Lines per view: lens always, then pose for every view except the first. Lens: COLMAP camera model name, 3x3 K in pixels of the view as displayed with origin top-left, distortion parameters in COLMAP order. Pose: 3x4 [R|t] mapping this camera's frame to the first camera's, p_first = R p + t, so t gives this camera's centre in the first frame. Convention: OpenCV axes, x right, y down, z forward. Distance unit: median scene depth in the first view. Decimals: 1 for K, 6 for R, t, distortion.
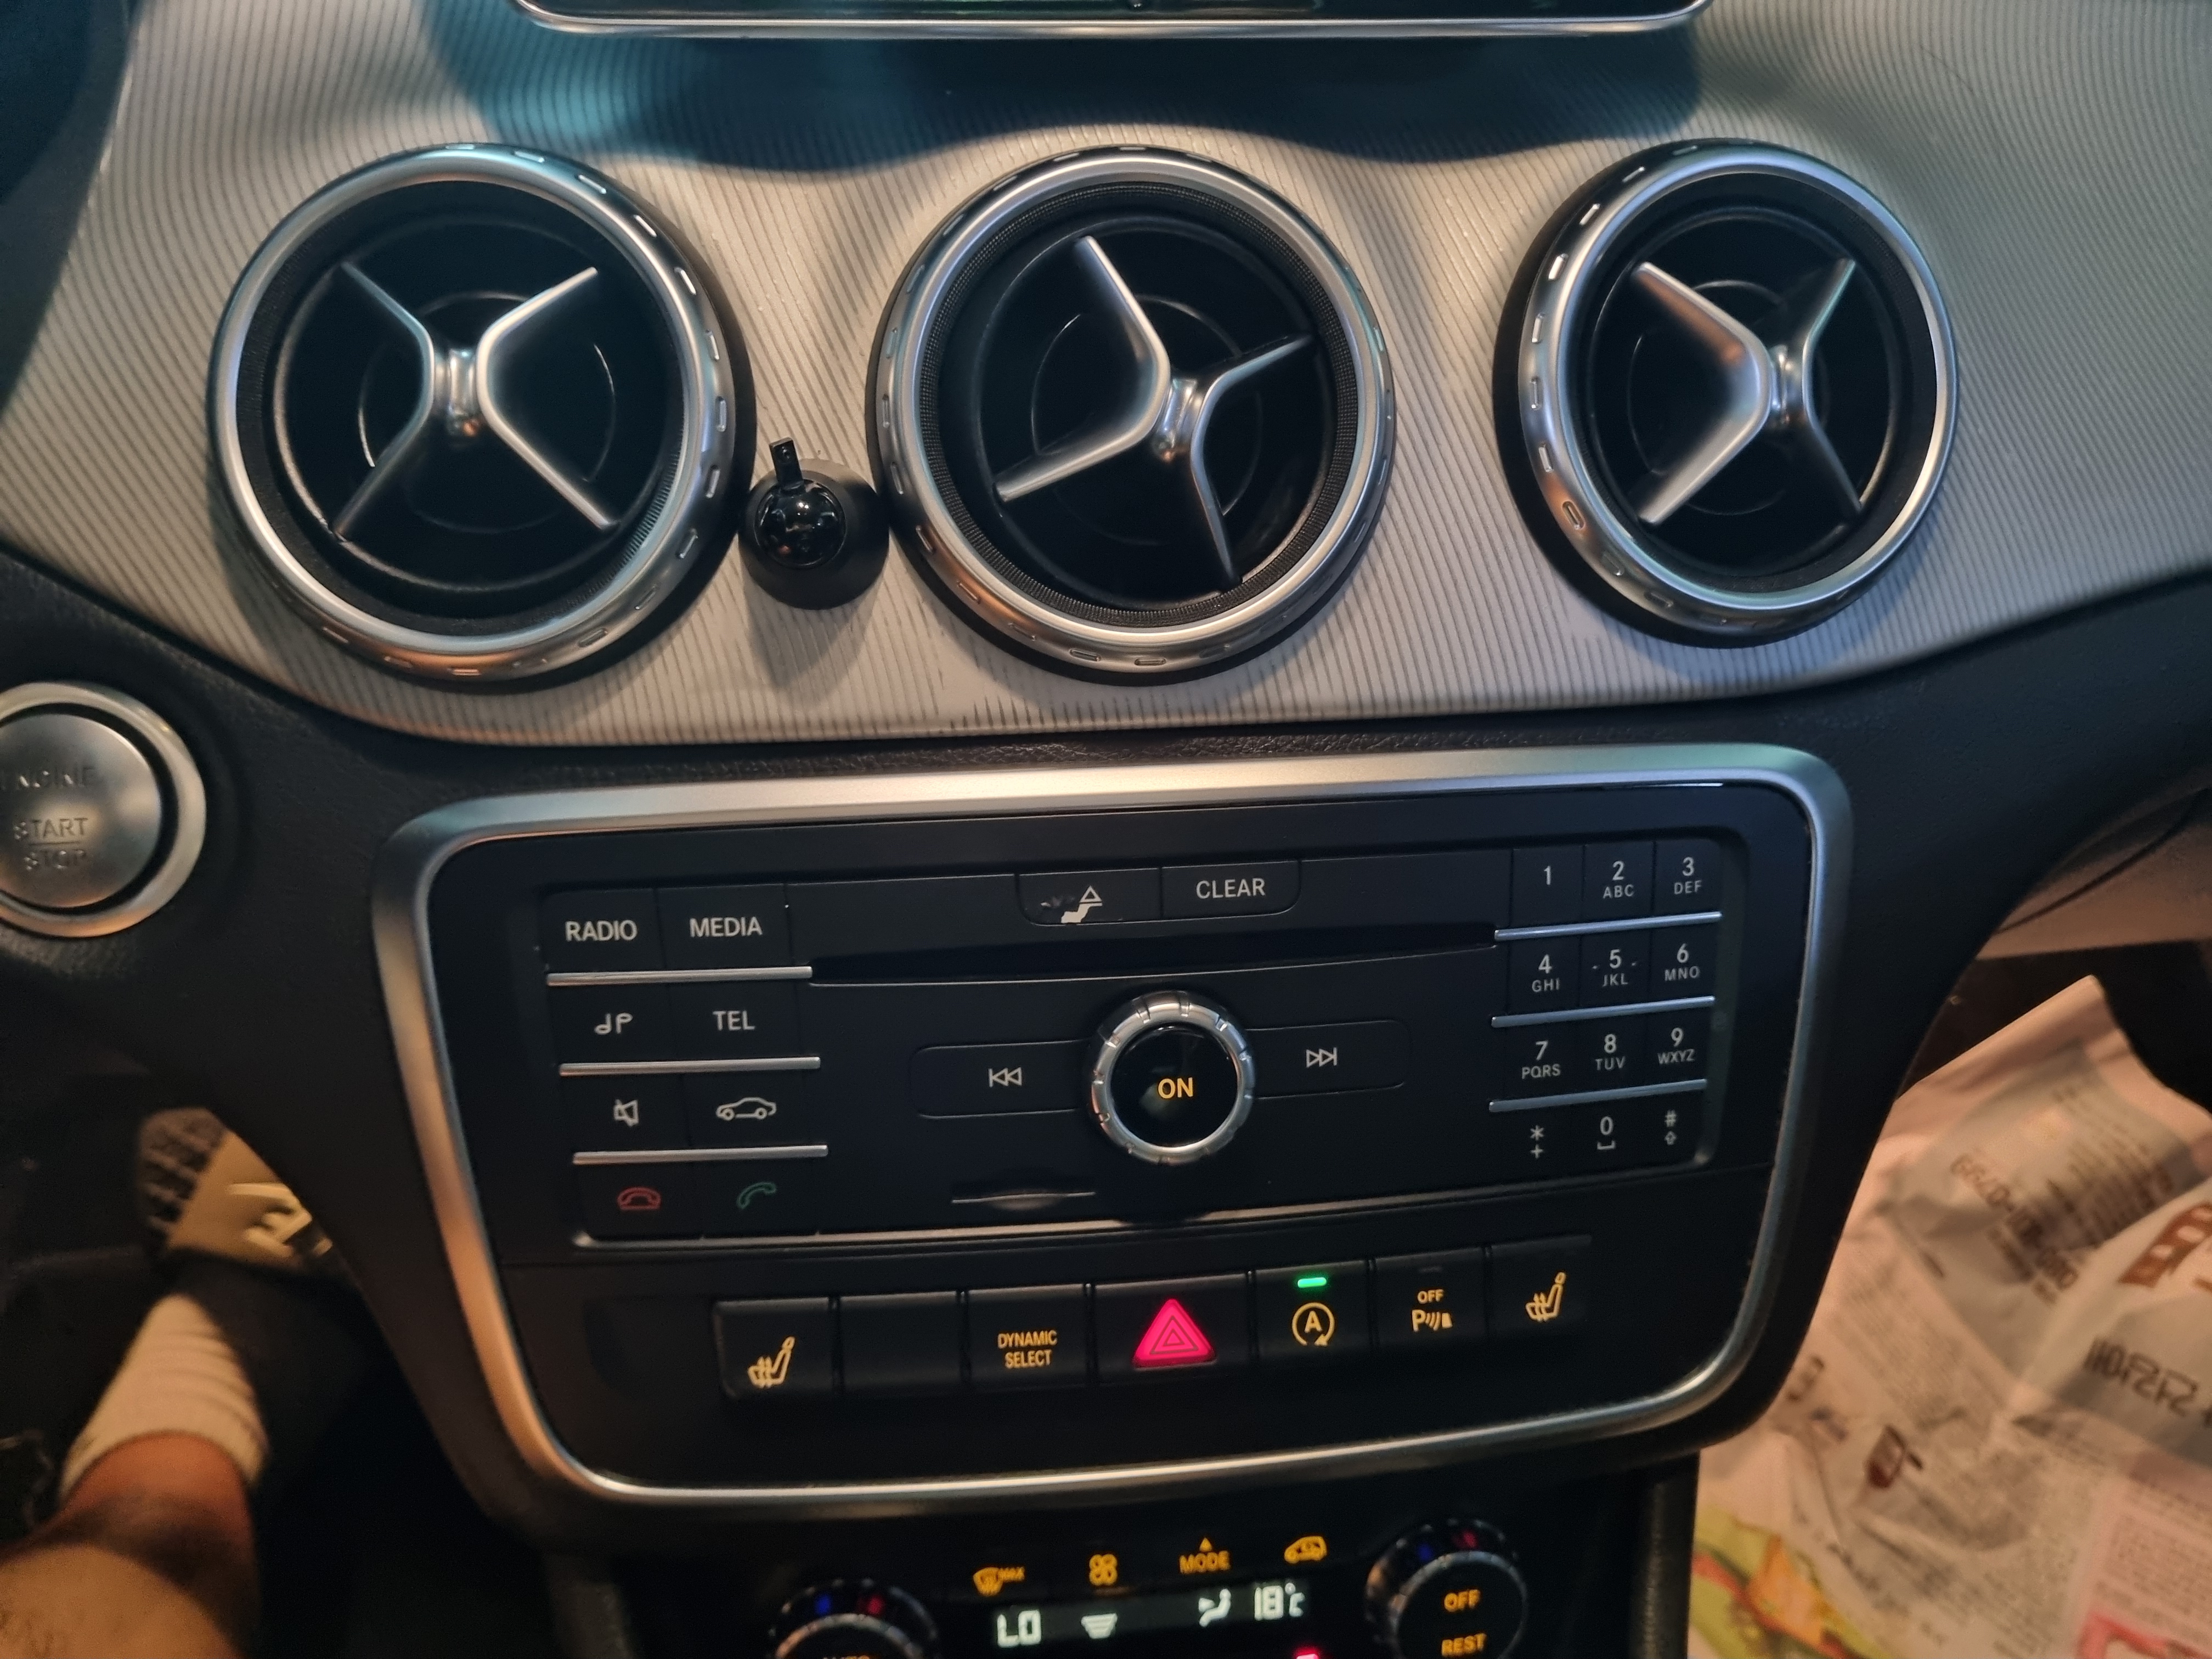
lens RADIAL K [[1662.3, 0, 1176.1], [0, 1662.3, 848.0], [0, 0, 1]] dist [0.017859, -0.024945]
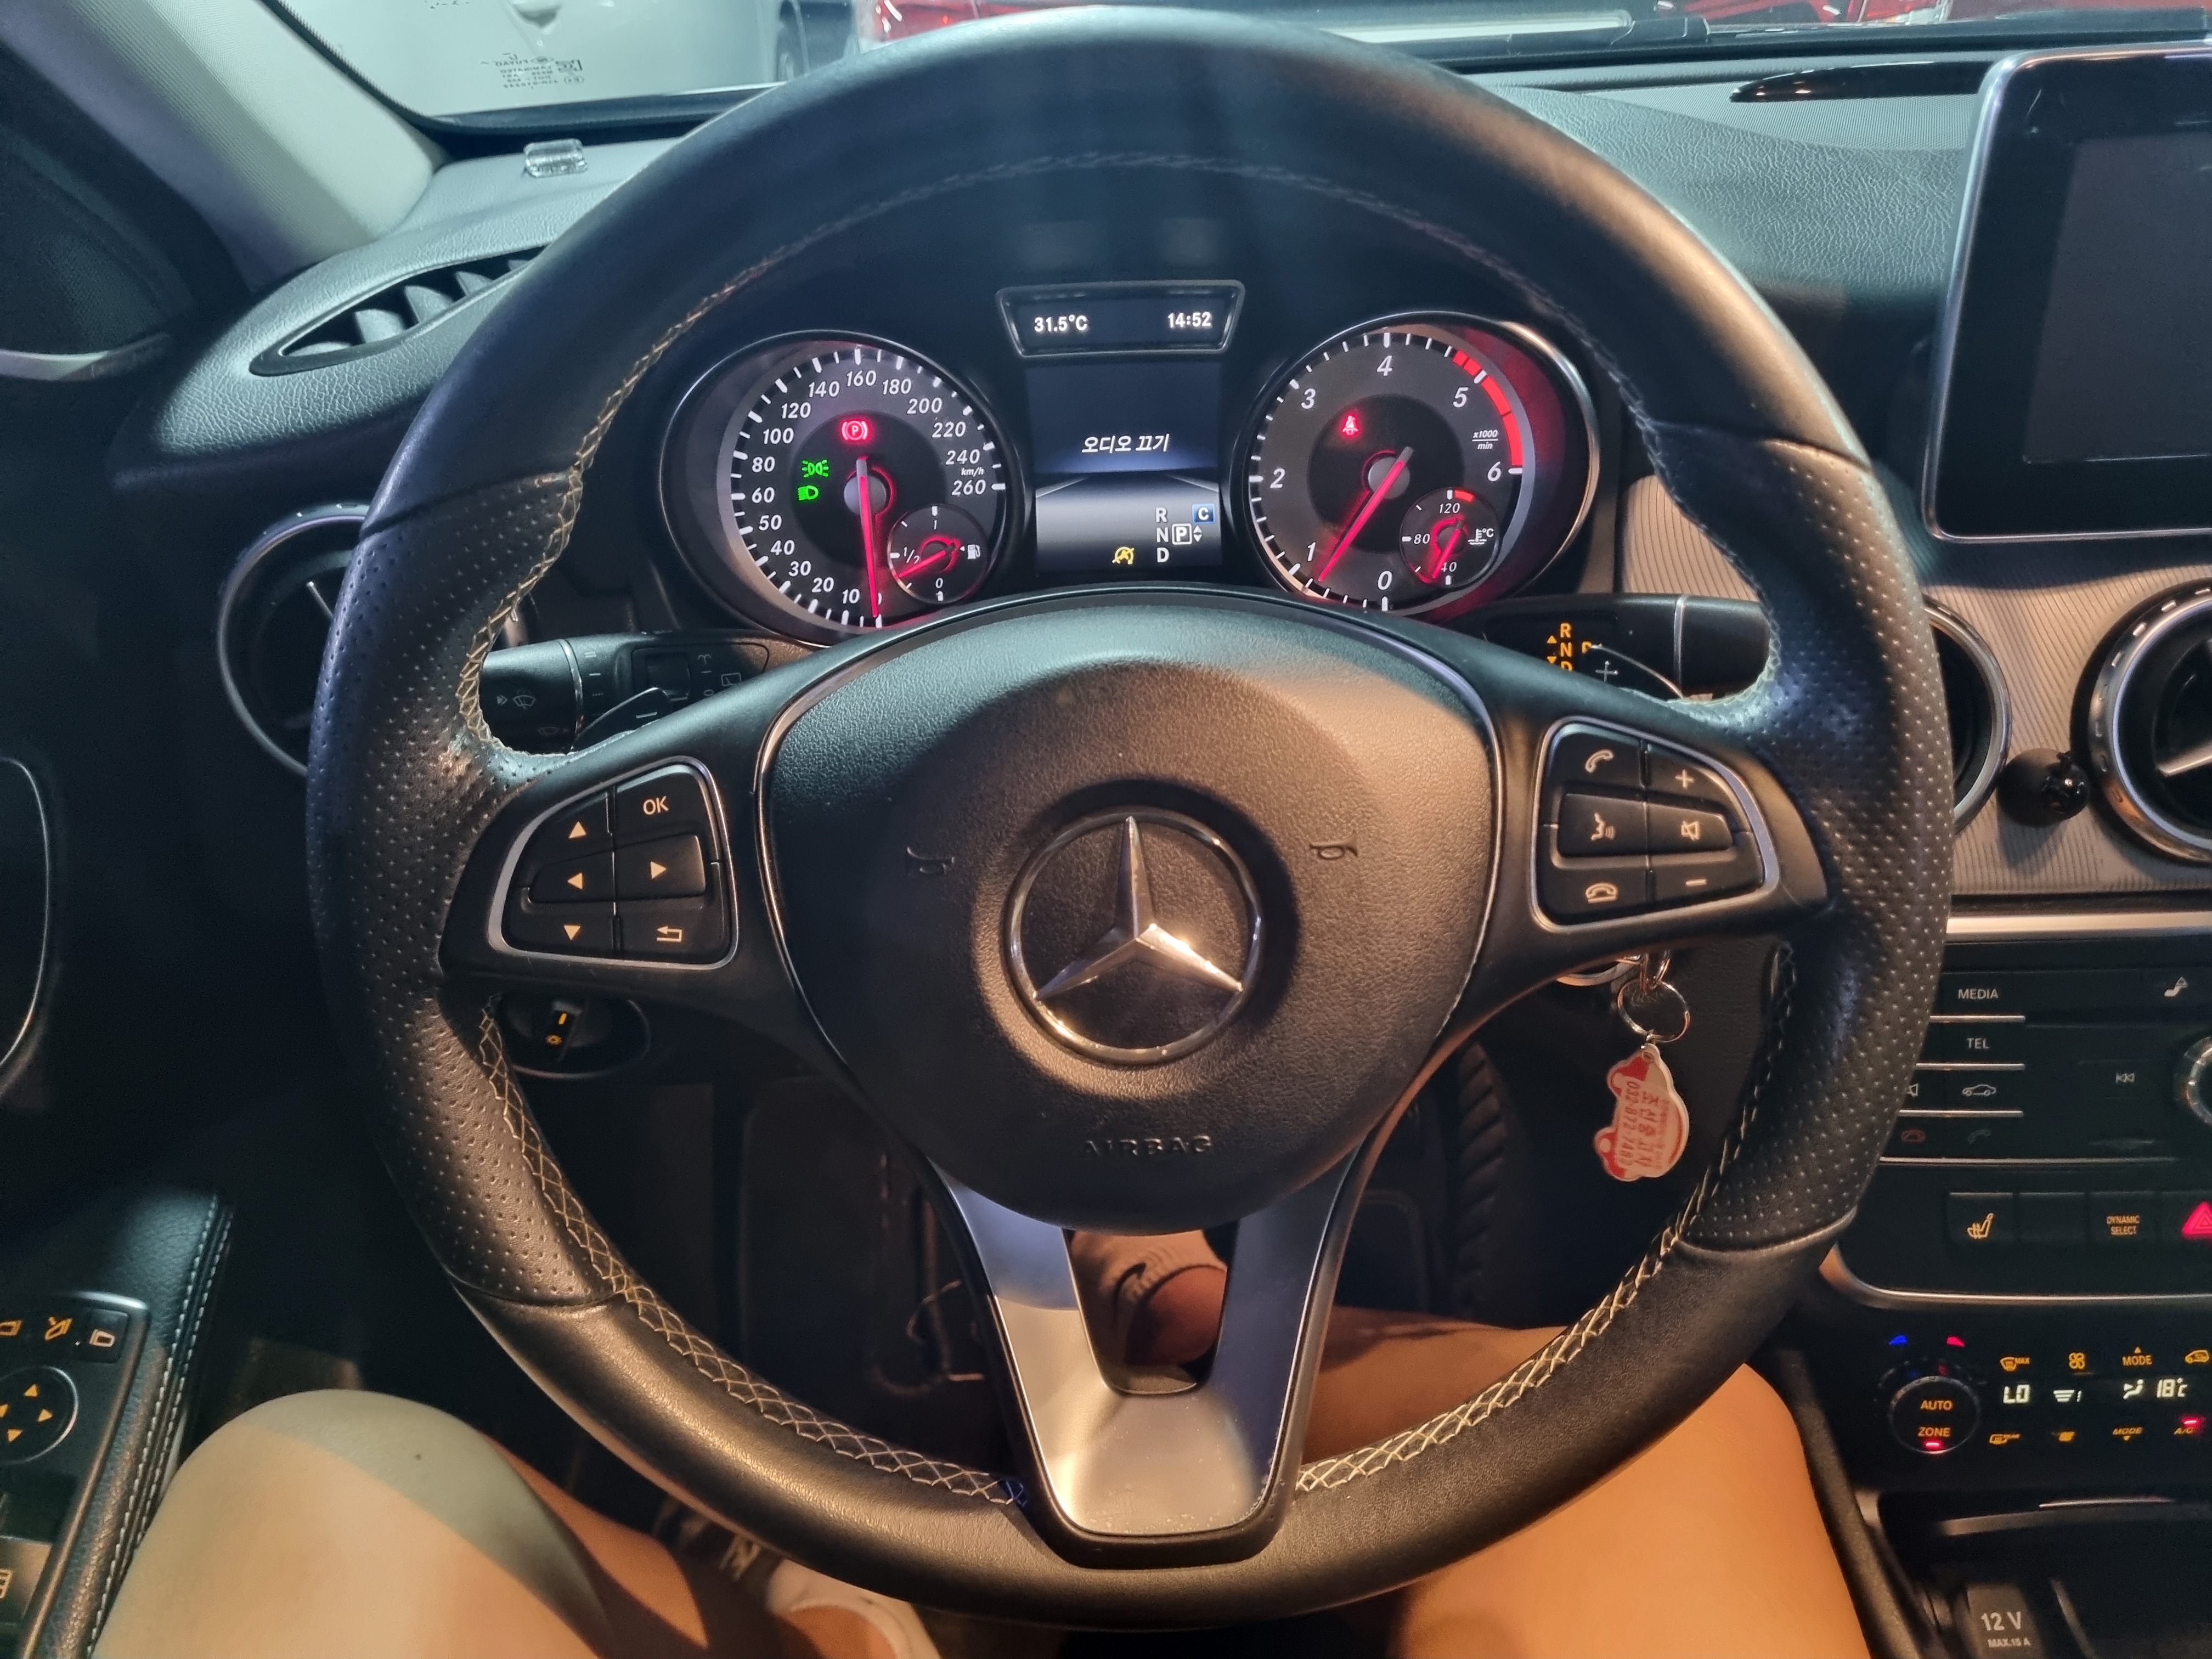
lens RADIAL K [[1662.3, 0, 1143.2], [0, 1662.3, 823.6], [0, 0, 1]] dist [0.017859, -0.024945]
pose [[0.993121, 0.011507, -0.116526, -0.779601], [-0.009284, 0.999765, 0.019605, -0.136782], [0.116724, -0.018388, 0.992994, -0.772276]]
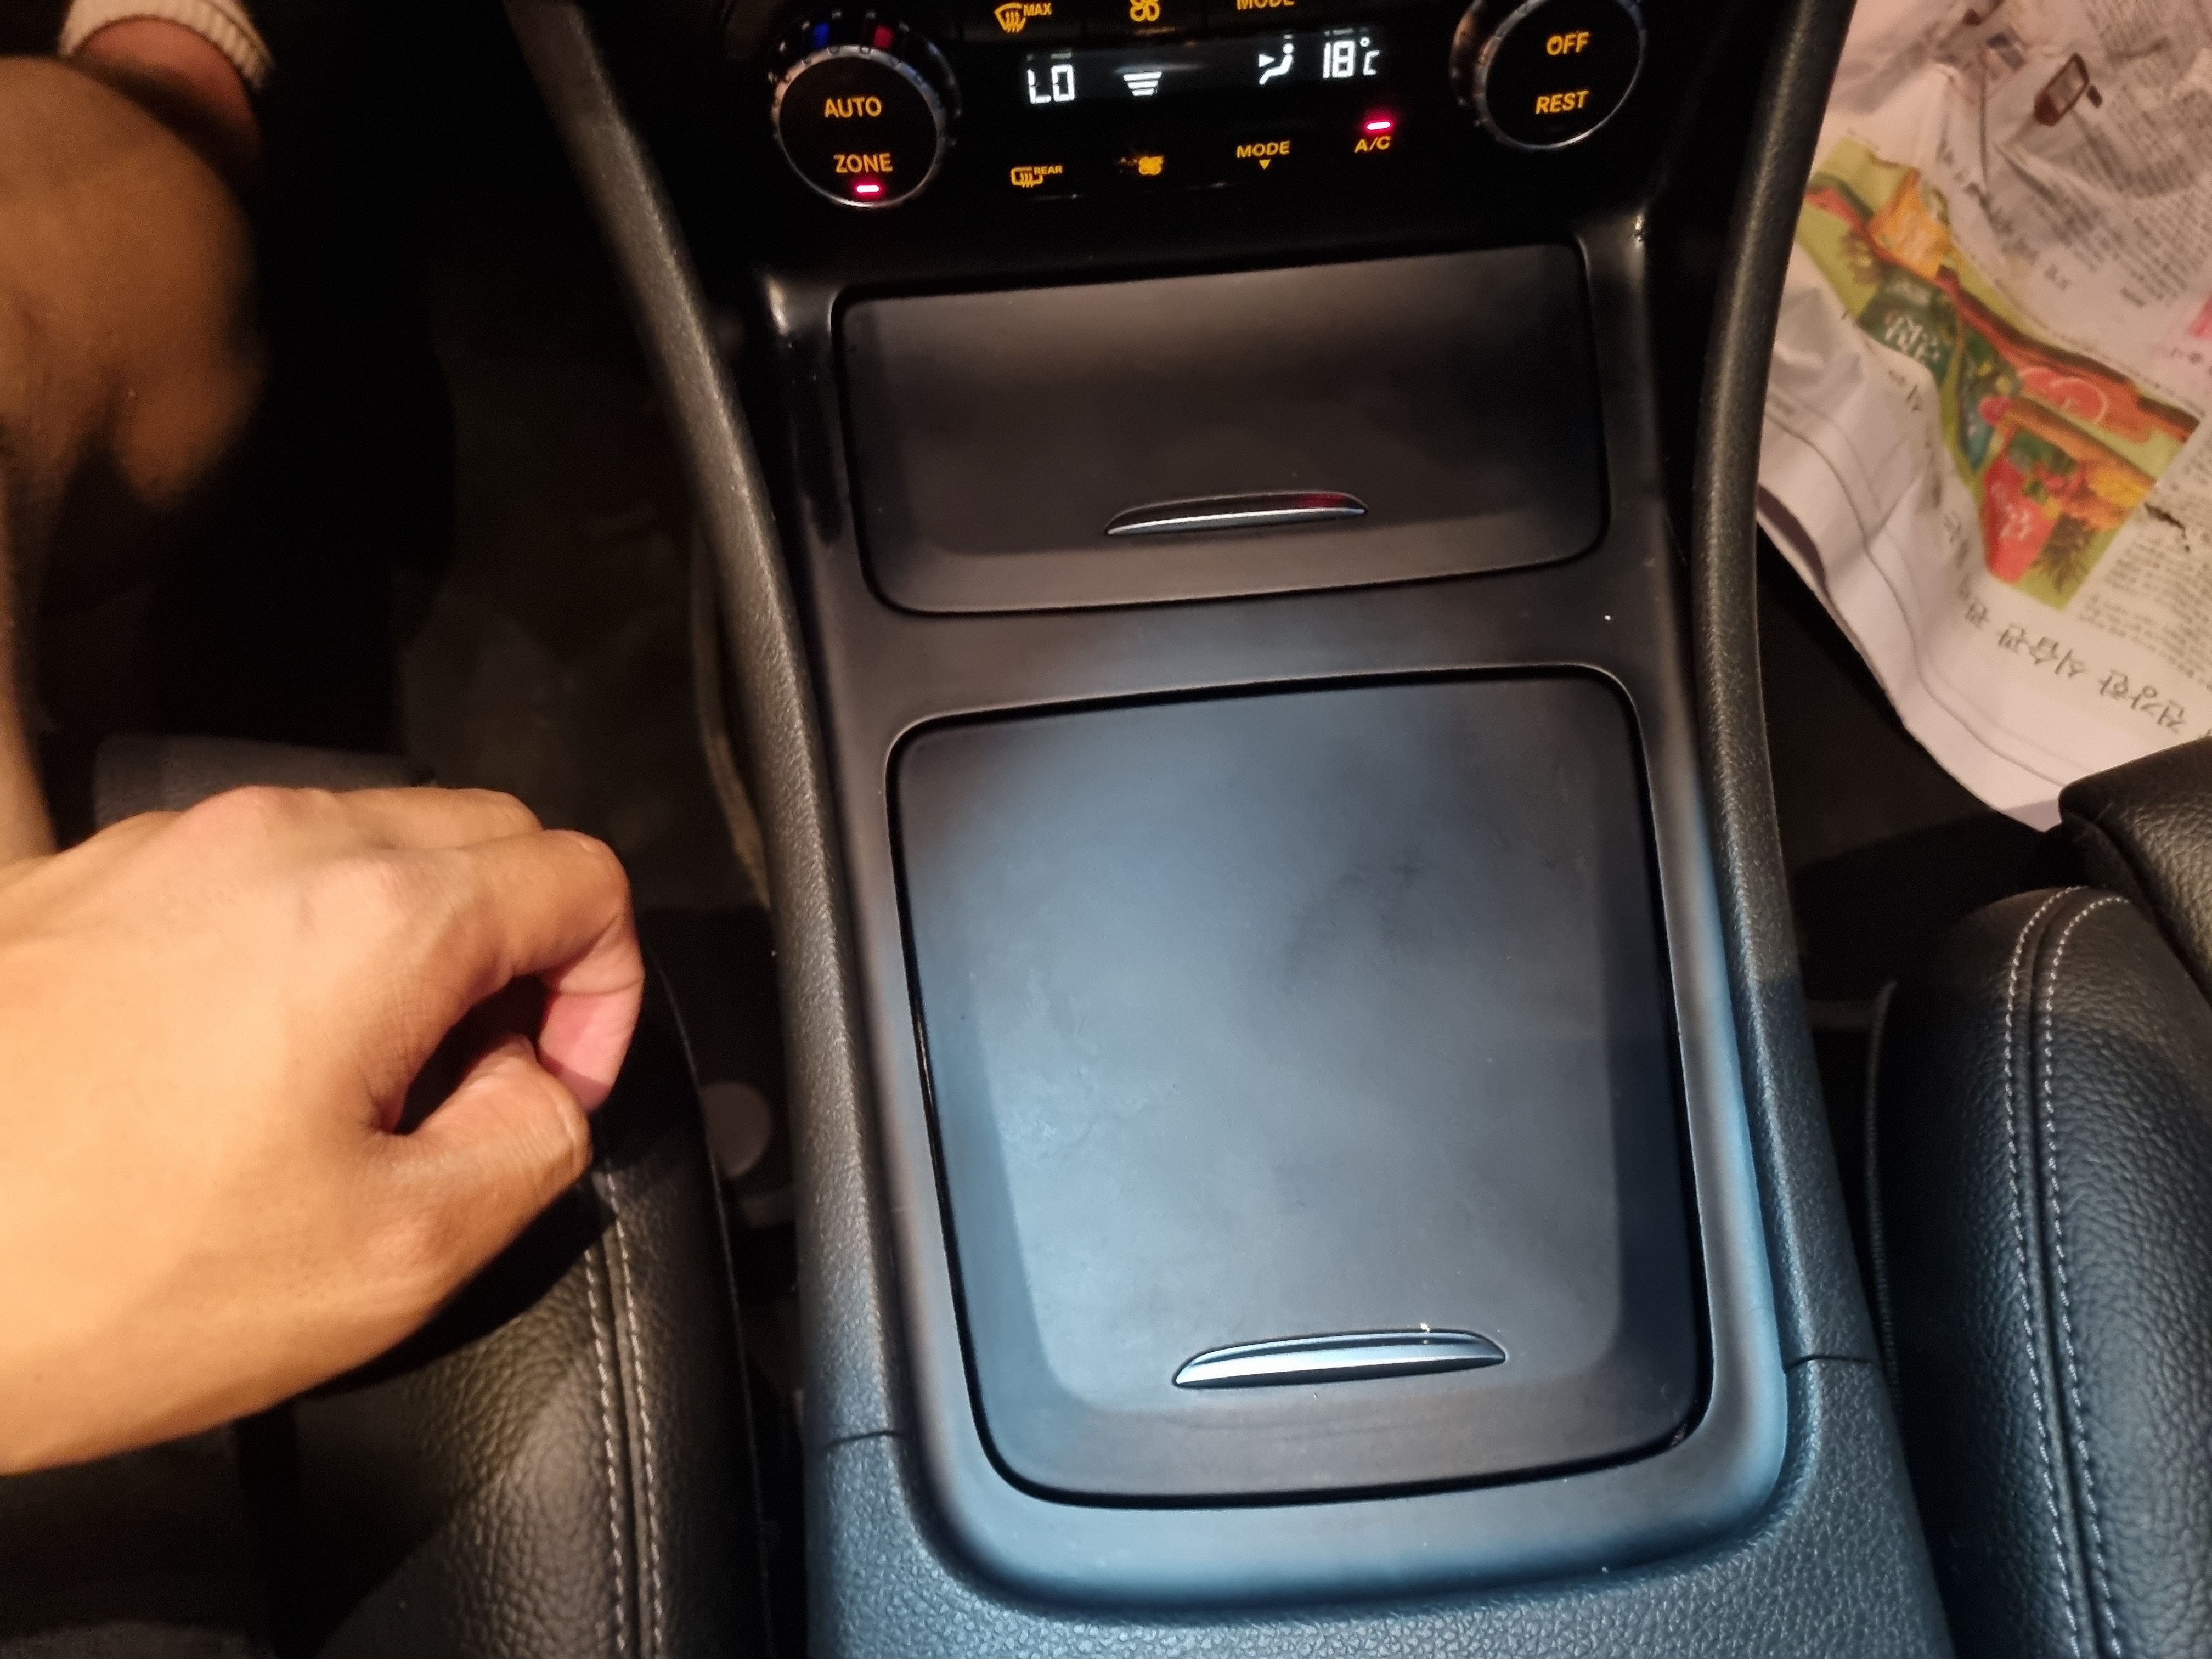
lens RADIAL K [[1662.3, 0, 1153.9], [0, 1662.3, 848.8], [0, 0, 1]] dist [0.017859, -0.024945]
pose [[0.997734, 0.023299, -0.063116, 0.024164], [0.021404, 0.779461, 0.626085, 0.231077], [0.063784, -0.626017, 0.777196, 0.068383]]
